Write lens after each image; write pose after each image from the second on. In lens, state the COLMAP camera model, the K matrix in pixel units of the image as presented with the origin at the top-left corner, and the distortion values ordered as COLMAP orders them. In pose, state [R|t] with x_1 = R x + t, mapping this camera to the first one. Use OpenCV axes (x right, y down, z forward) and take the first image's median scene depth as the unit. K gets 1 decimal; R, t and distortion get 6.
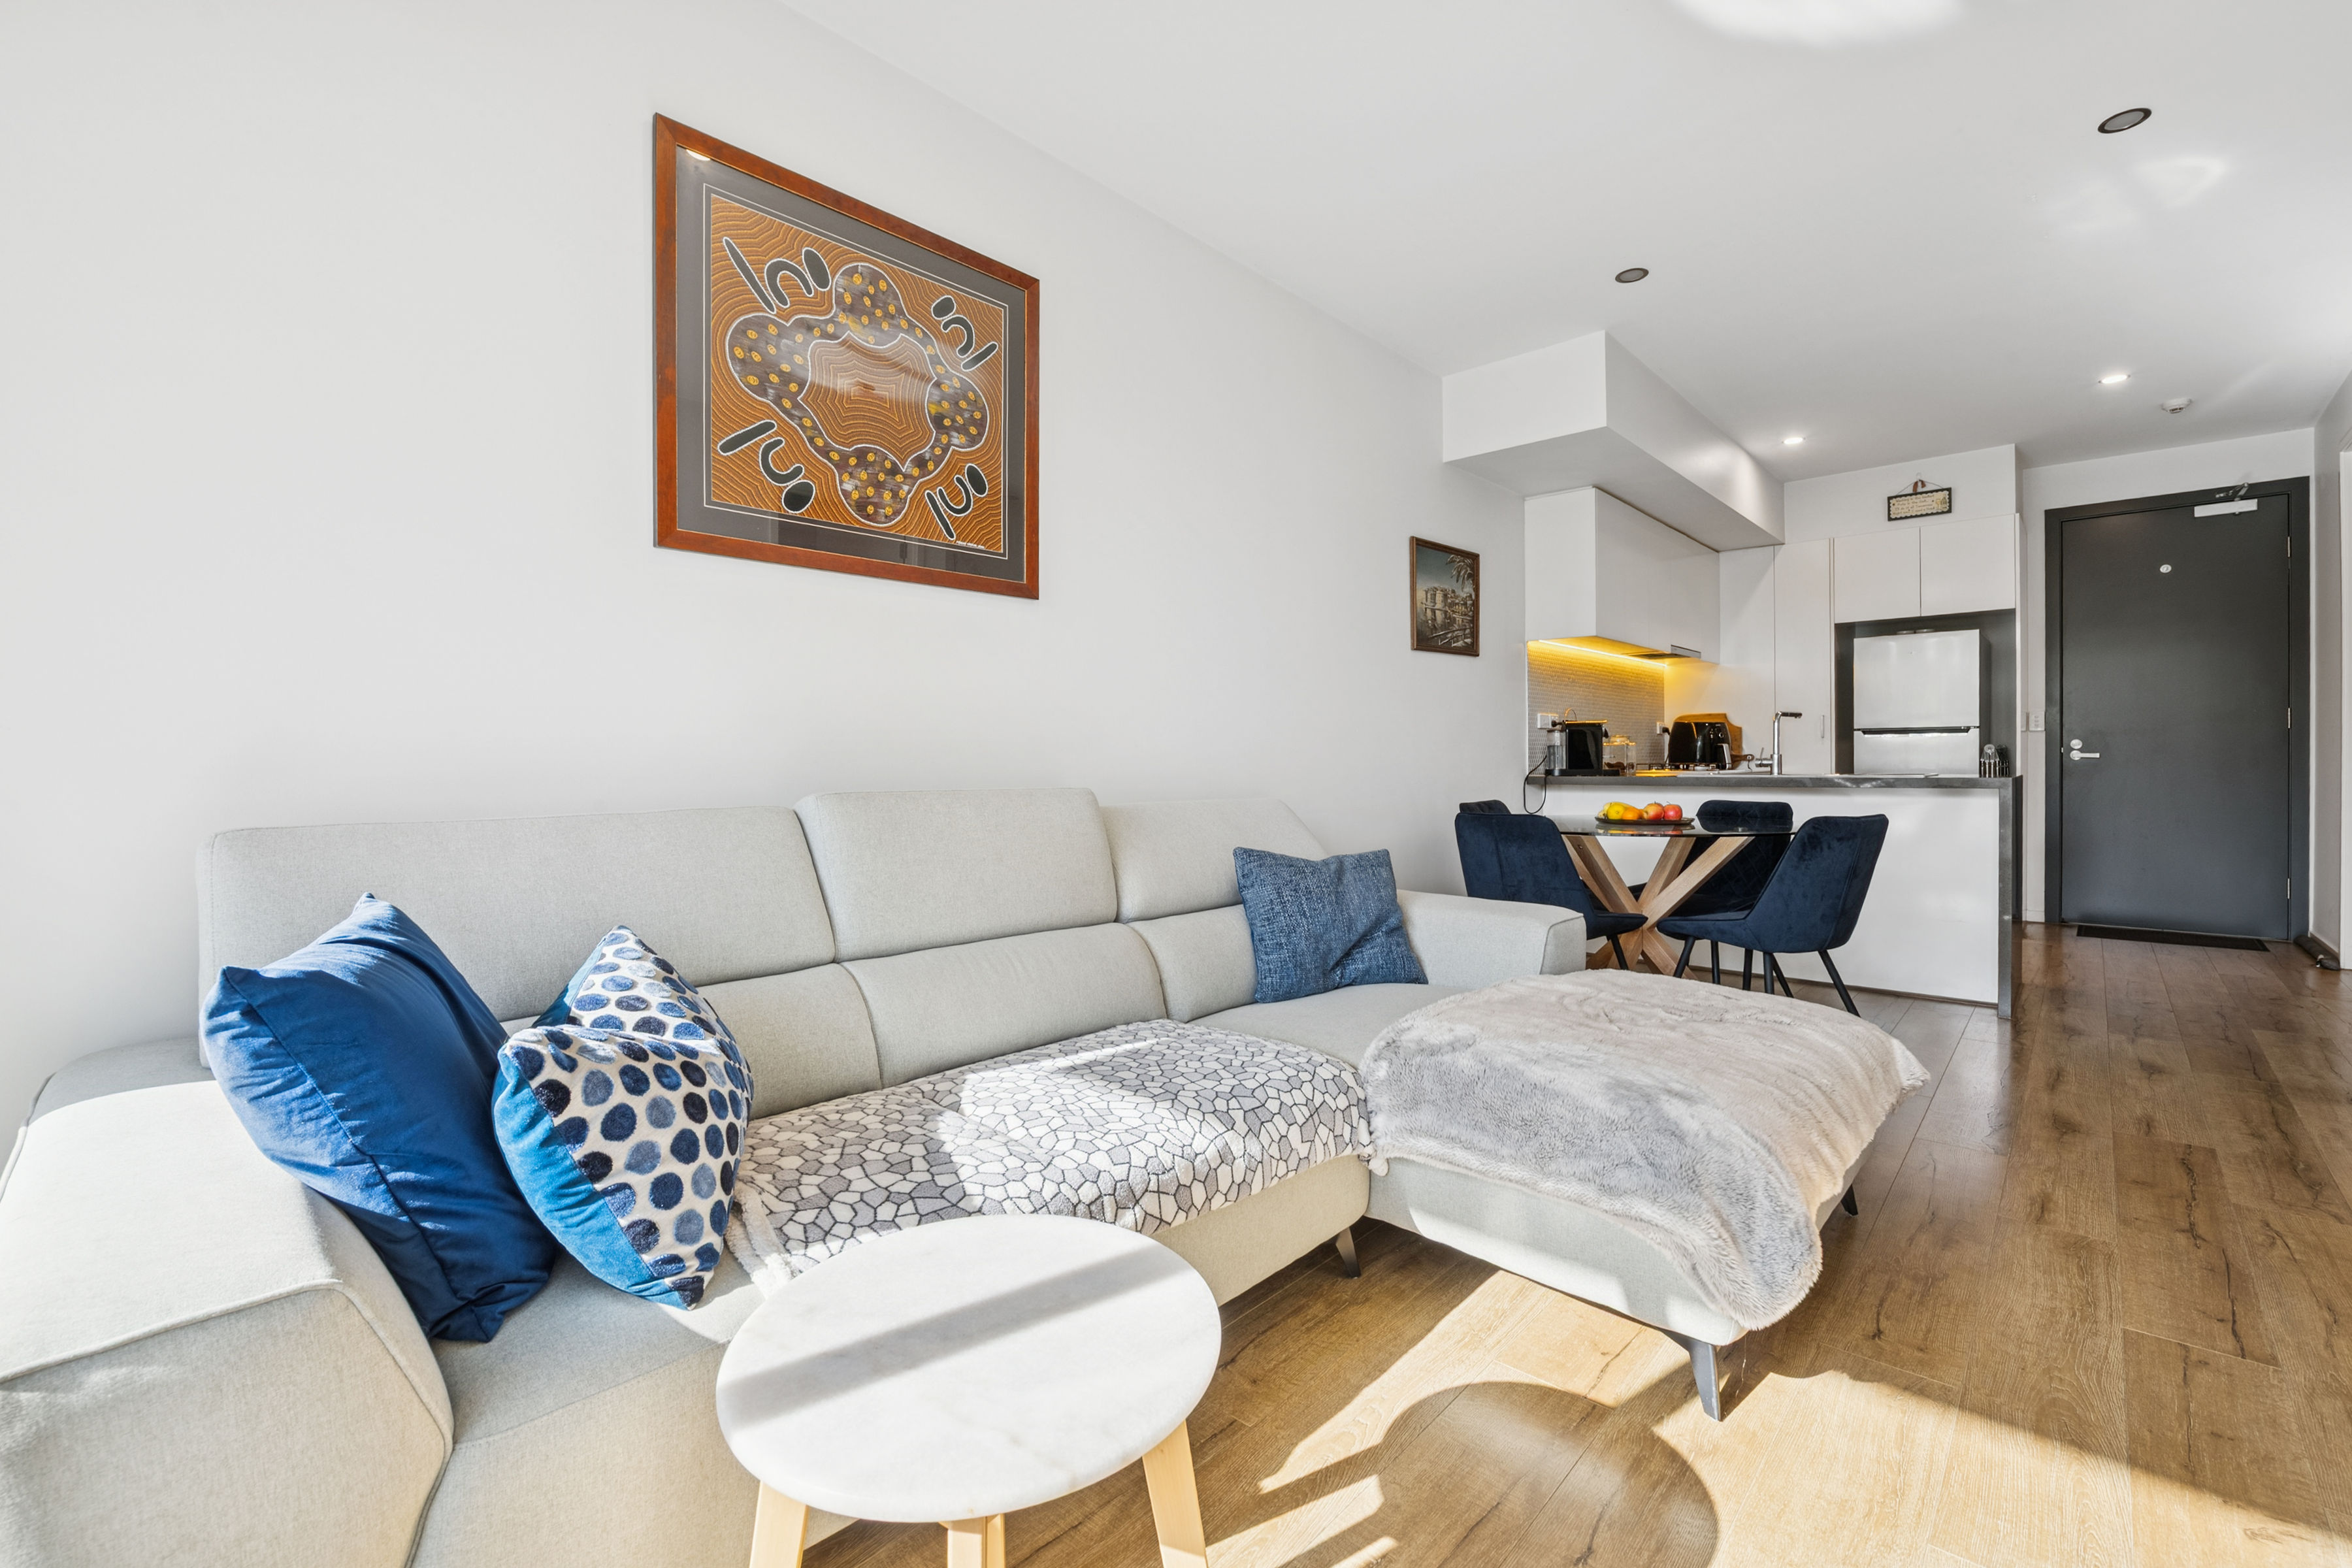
lens RADIAL K [[1001.2, 0, 1163.0], [0, 1001.2, 774.7], [0, 0, 1]] dist [-0.014813, -0.000882]
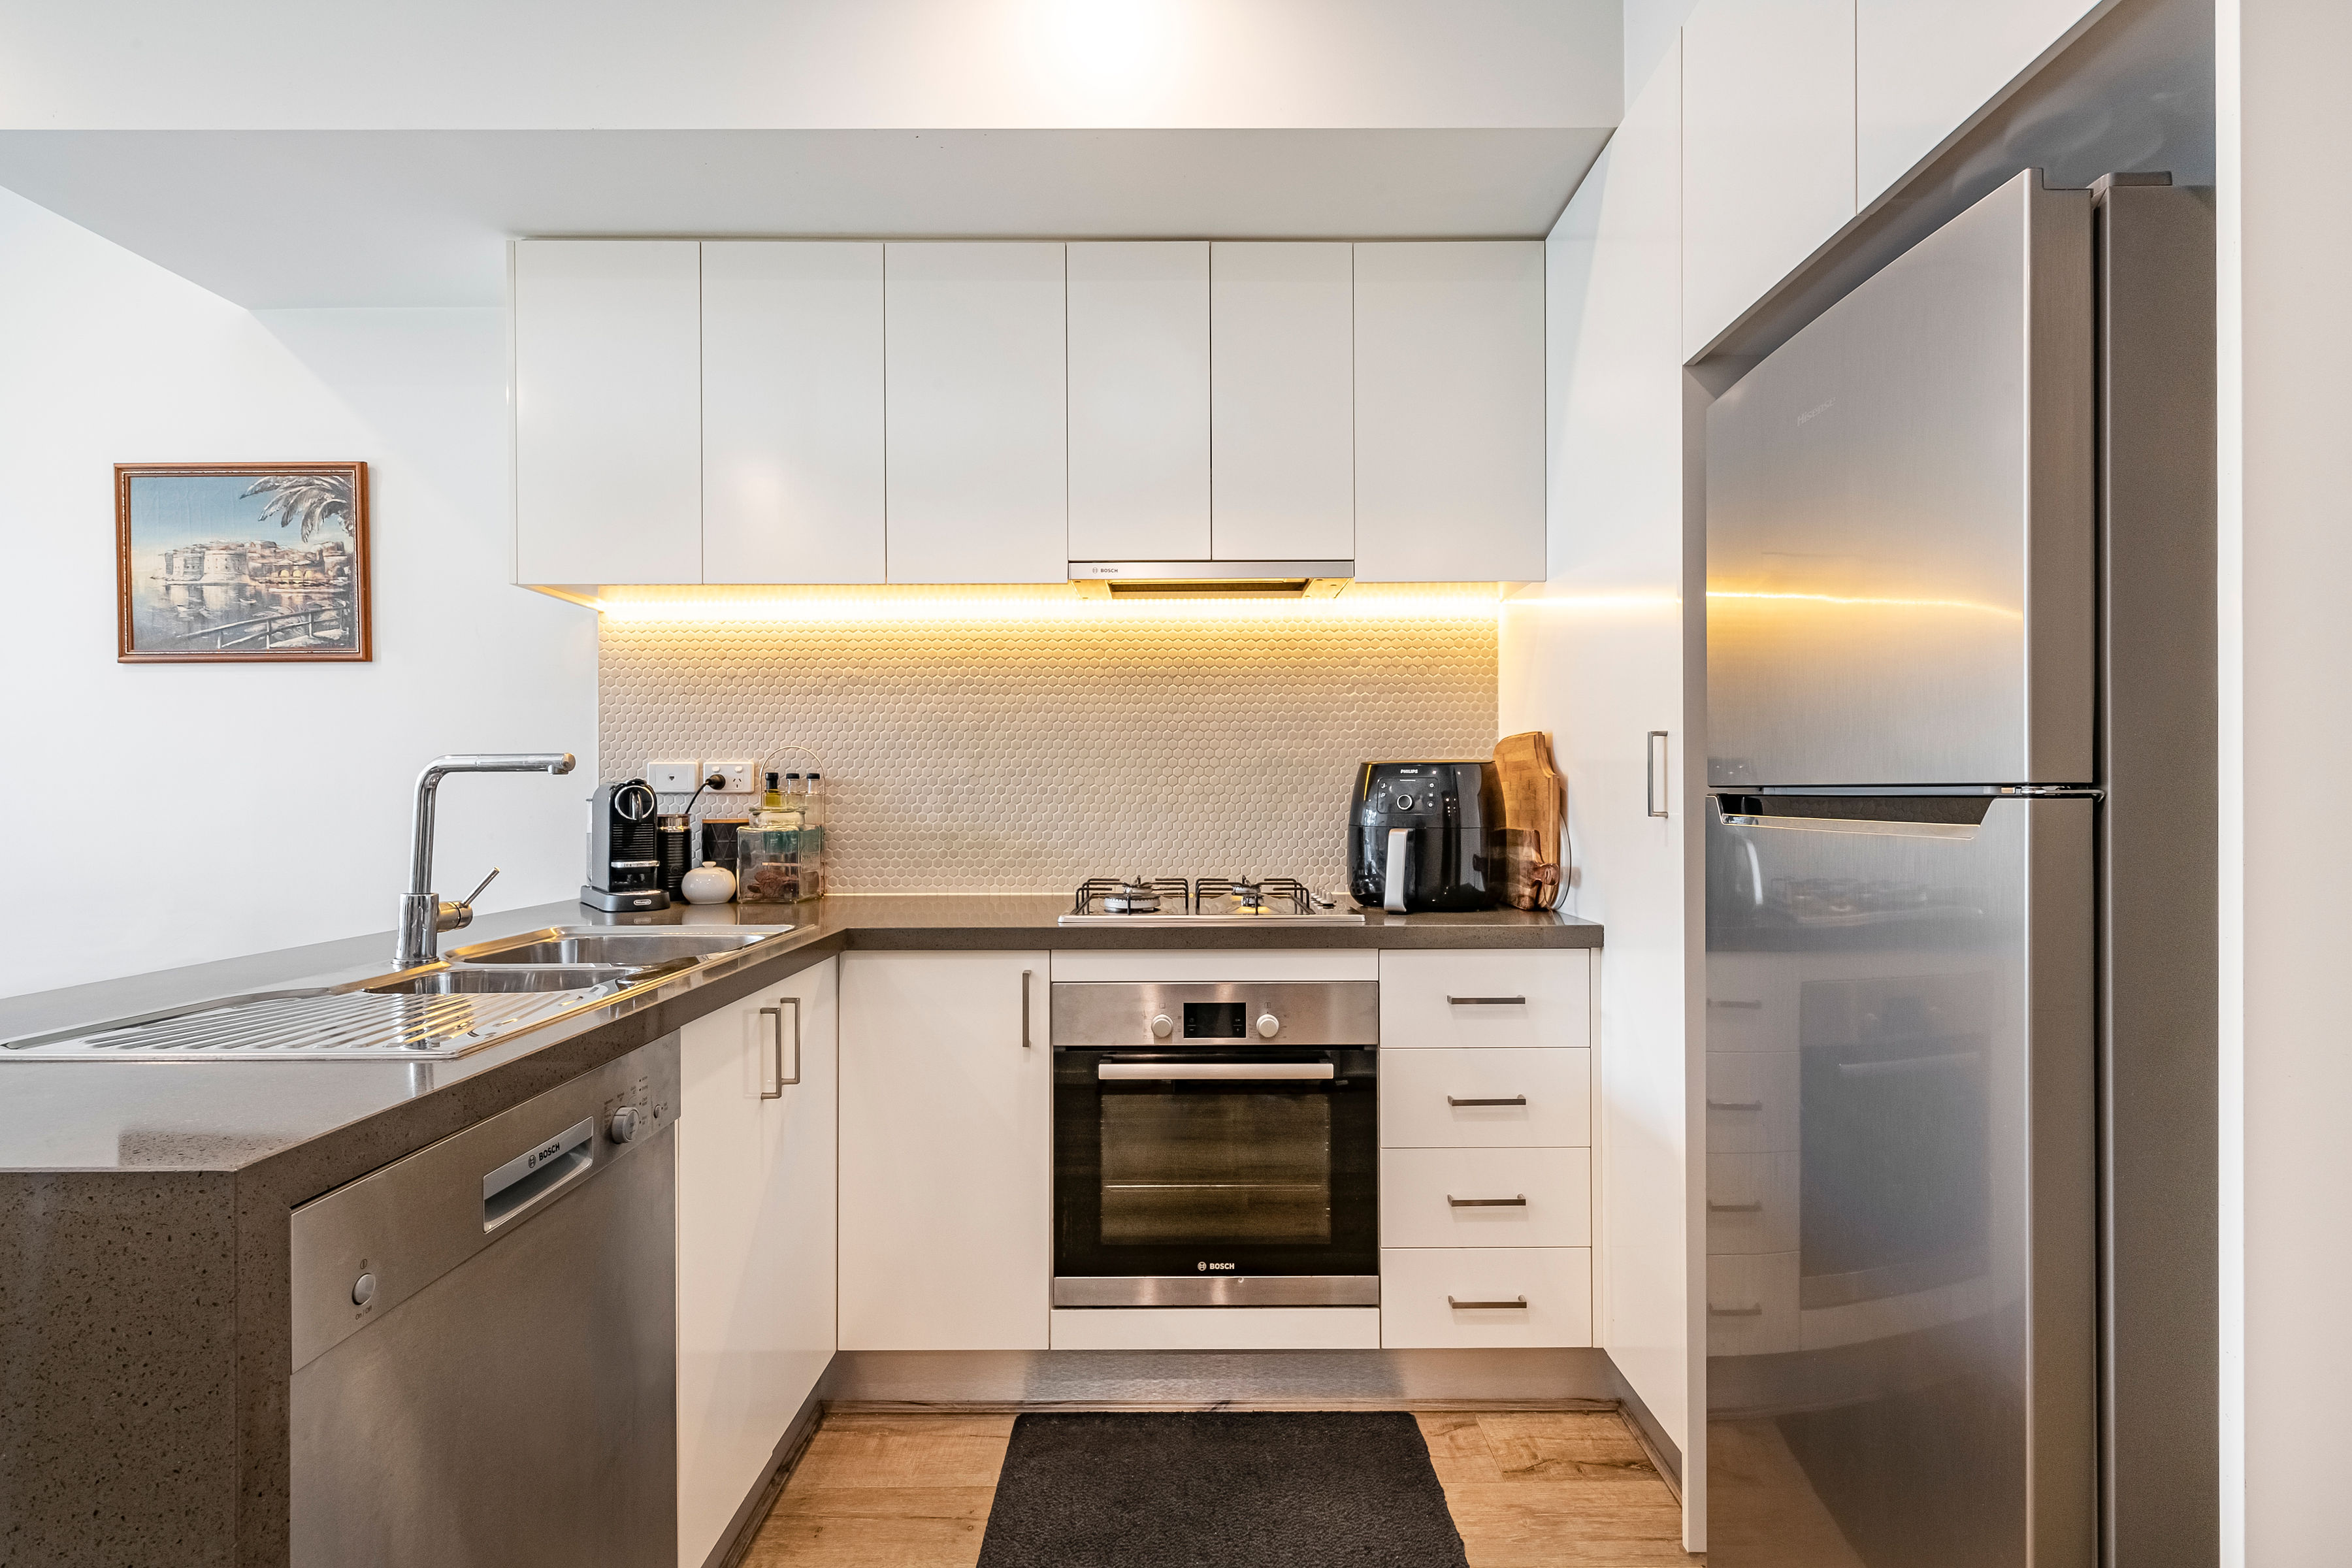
lens RADIAL K [[931.2, 0, 1178.4], [0, 931.2, 812.3], [0, 0, 1]] dist [0.001662, 0.000209]
pose [[0.708722, 0.013312, -0.705363, 0.811553], [-0.022554, 0.999738, -0.003794, -0.041248], [0.705128, 0.018597, 0.708836, 0.816130]]
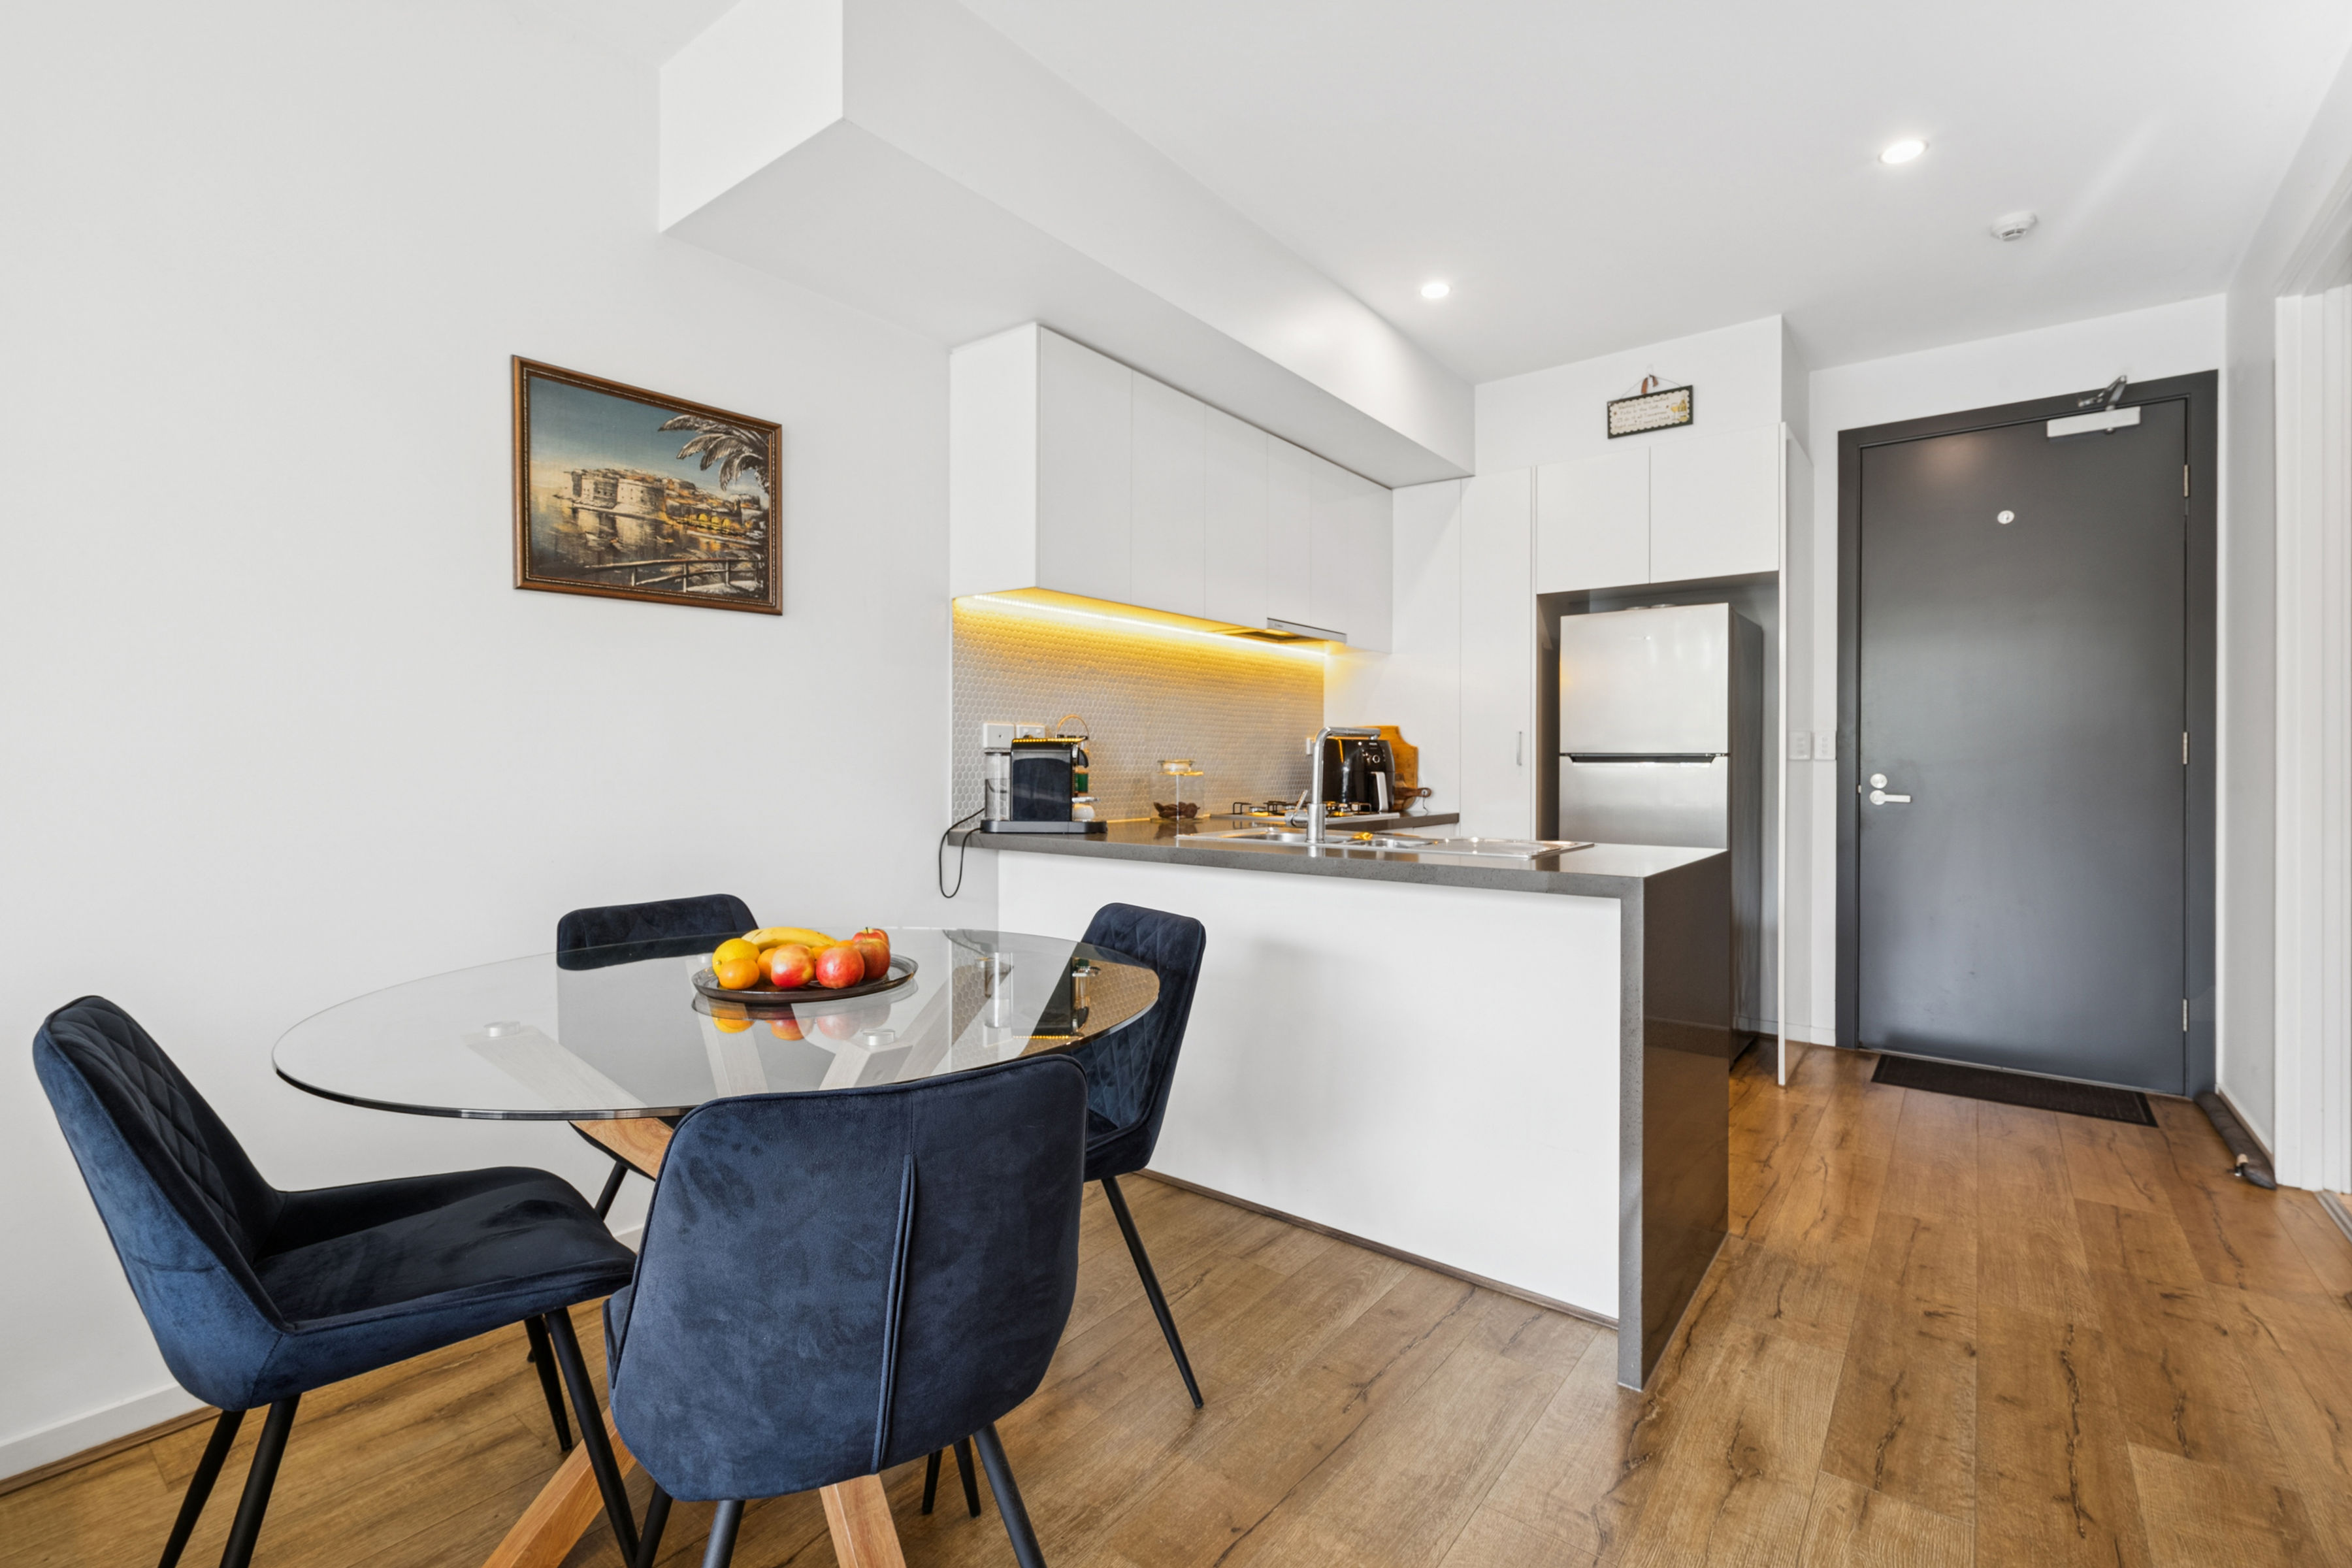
lens RADIAL K [[1020.0, 0, 1180.7], [0, 1020.0, 764.4], [0, 0, 1]] dist [0.001690, -0.000189]
pose [[0.995916, 0.013717, 0.089236, 0.411349], [-0.012694, 0.999847, -0.012024, -0.029403], [-0.089387, 0.010842, 0.995938, 0.371323]]
